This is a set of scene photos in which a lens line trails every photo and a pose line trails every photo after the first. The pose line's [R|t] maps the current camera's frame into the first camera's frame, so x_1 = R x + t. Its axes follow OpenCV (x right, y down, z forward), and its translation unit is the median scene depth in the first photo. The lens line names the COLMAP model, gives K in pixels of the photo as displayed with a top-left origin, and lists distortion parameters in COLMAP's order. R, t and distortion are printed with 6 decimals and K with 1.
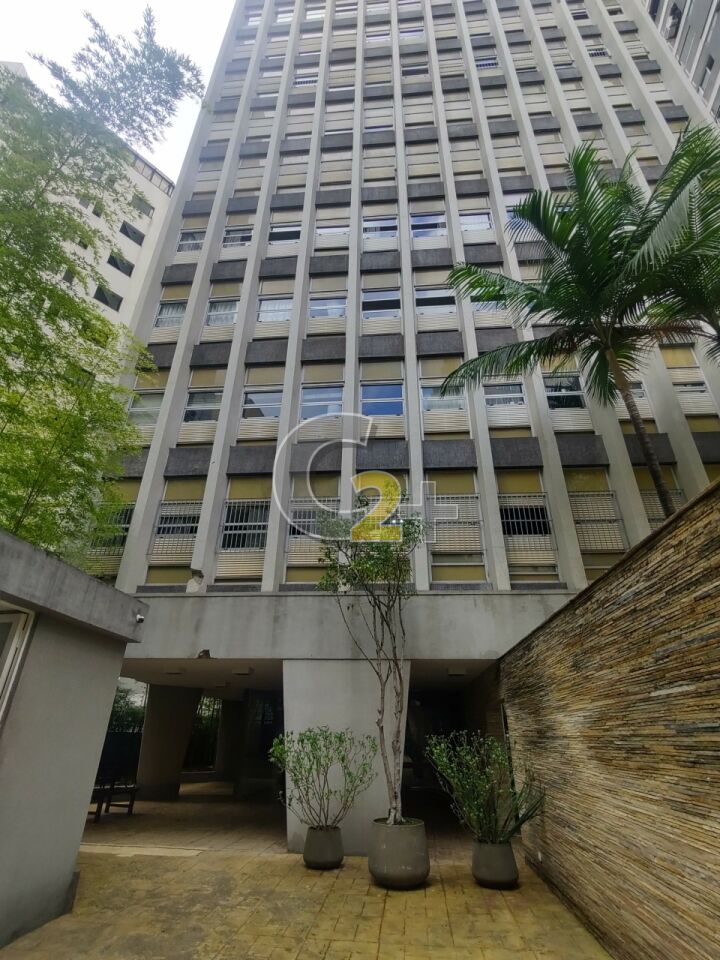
lens RADIAL K [[482.8, 0, 355.7], [0, 482.8, 483.2], [0, 0, 1]] dist [0.004715, 0.001279]
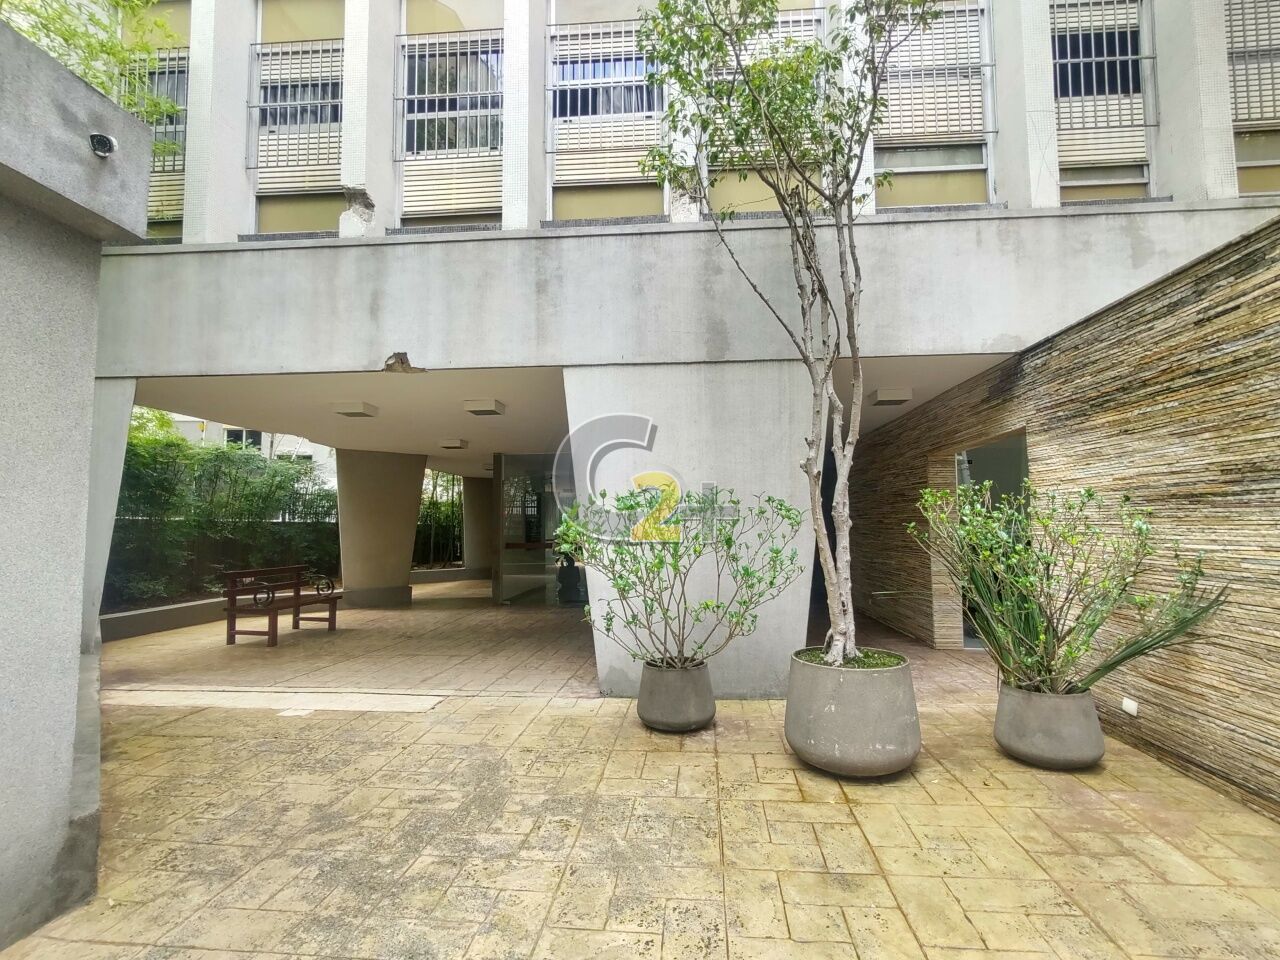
lens RADIAL K [[643.8, 0, 640.7], [0, 643.8, 483.6], [0, 0, 1]] dist [0.004715, 0.001279]
pose [[0.999660, -0.023101, 0.012114, -0.082820], [0.016262, 0.915059, 0.402992, 0.212014], [-0.020394, -0.402658, 0.915123, 0.363665]]
